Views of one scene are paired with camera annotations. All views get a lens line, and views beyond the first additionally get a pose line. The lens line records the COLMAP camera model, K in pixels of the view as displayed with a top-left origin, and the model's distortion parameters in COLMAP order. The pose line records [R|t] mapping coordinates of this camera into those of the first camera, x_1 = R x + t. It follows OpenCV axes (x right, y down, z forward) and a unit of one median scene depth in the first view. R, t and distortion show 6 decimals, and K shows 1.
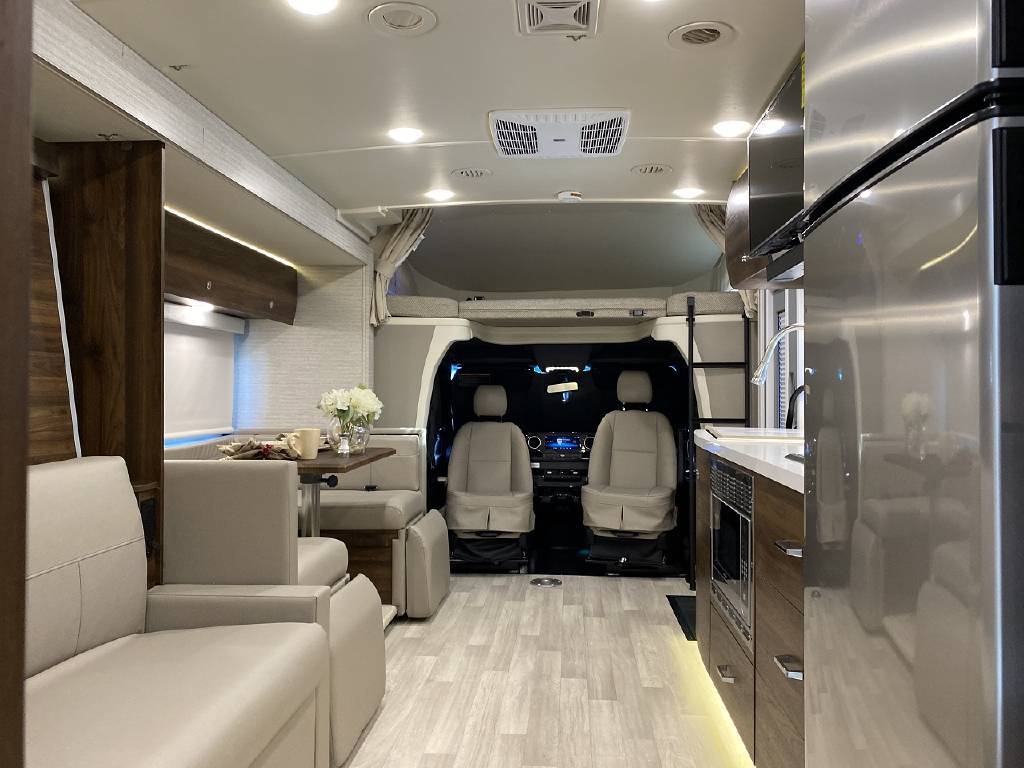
lens RADIAL K [[775.4, 0, 501.9], [0, 775.4, 377.9], [0, 0, 1]] dist [0.037668, -0.036788]
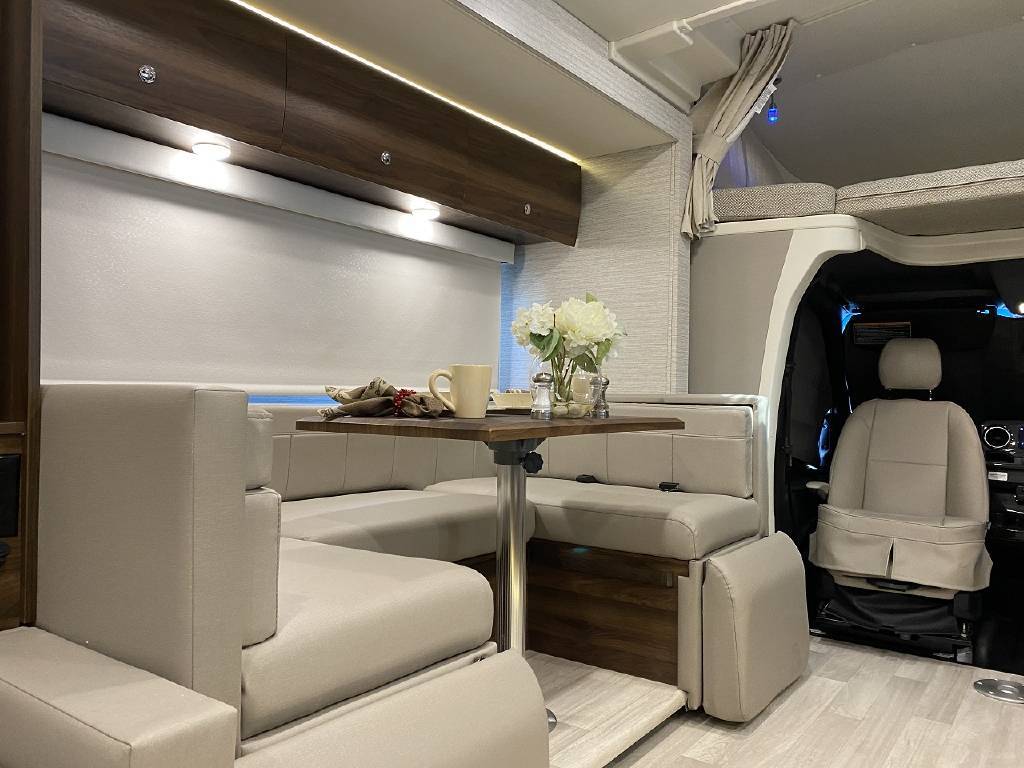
lens RADIAL K [[775.4, 0, 502.7], [0, 775.4, 385.7], [0, 0, 1]] dist [0.037668, -0.036788]
pose [[0.848506, 0.008342, -0.529120, 0.054990], [-0.005776, 0.999962, 0.006503, 0.062762], [0.529155, -0.002462, 0.848522, 0.436619]]
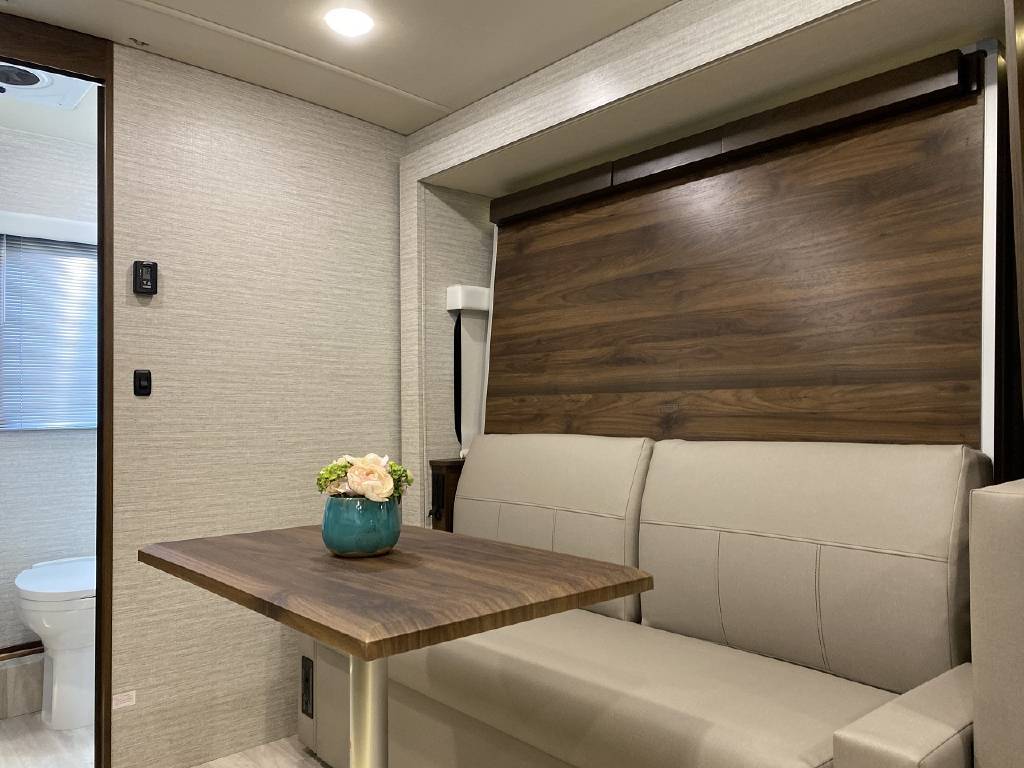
lens RADIAL K [[775.4, 0, 512.7], [0, 775.4, 381.8], [0, 0, 1]] dist [0.037668, -0.036788]
pose [[-0.696595, -0.017753, -0.717244, 0.168033], [0.025200, 0.998472, -0.049189, 0.036159], [0.717021, -0.052339, -0.695083, 0.692241]]
